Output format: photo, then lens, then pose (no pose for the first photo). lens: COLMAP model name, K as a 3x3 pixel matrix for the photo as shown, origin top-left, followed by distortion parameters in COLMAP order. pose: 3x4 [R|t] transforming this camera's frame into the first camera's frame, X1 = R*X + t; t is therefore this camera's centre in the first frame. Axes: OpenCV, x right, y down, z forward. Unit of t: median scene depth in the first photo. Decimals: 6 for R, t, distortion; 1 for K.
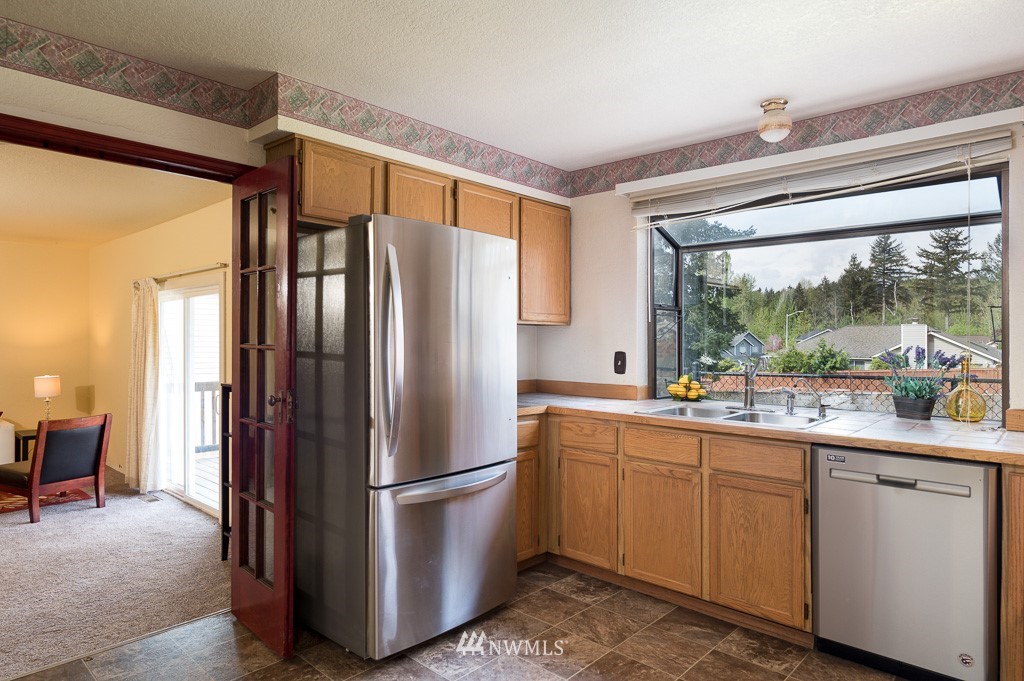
lens RADIAL K [[616.1, 0, 502.6], [0, 616.1, 337.9], [0, 0, 1]] dist [0.006968, -0.006030]
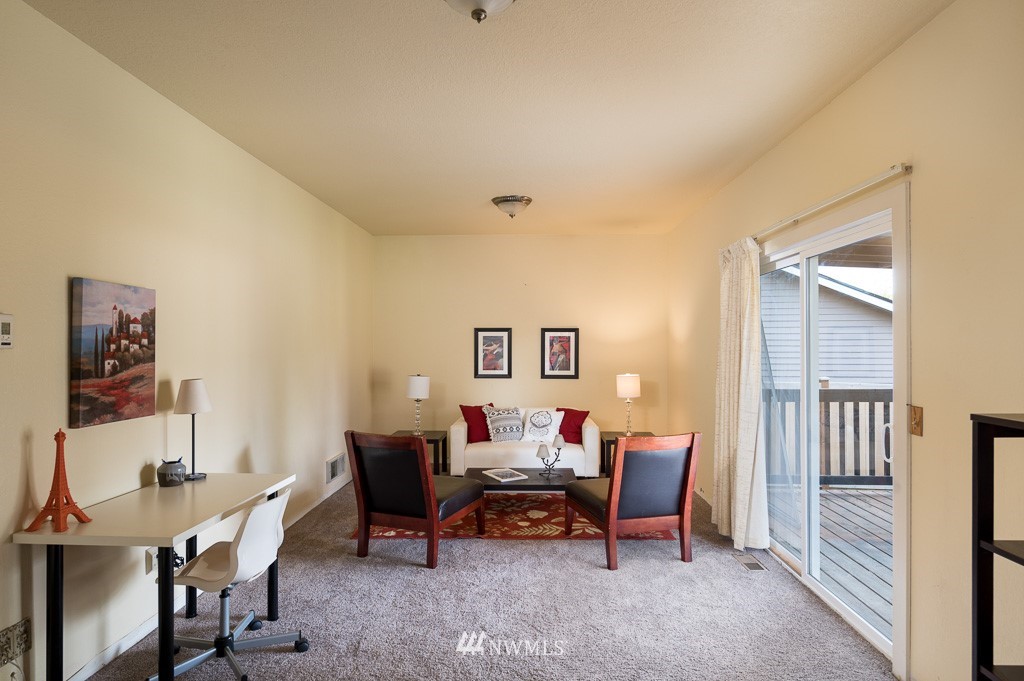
lens RADIAL K [[577.1, 0, 513.4], [0, 577.1, 337.5], [0, 0, 1]] dist [0.000345, -0.000008]
pose [[0.667476, -0.009489, -0.744571, -0.267660], [0.003525, 0.999948, -0.009584, 0.018191], [0.744623, 0.003773, 0.667475, 0.378296]]
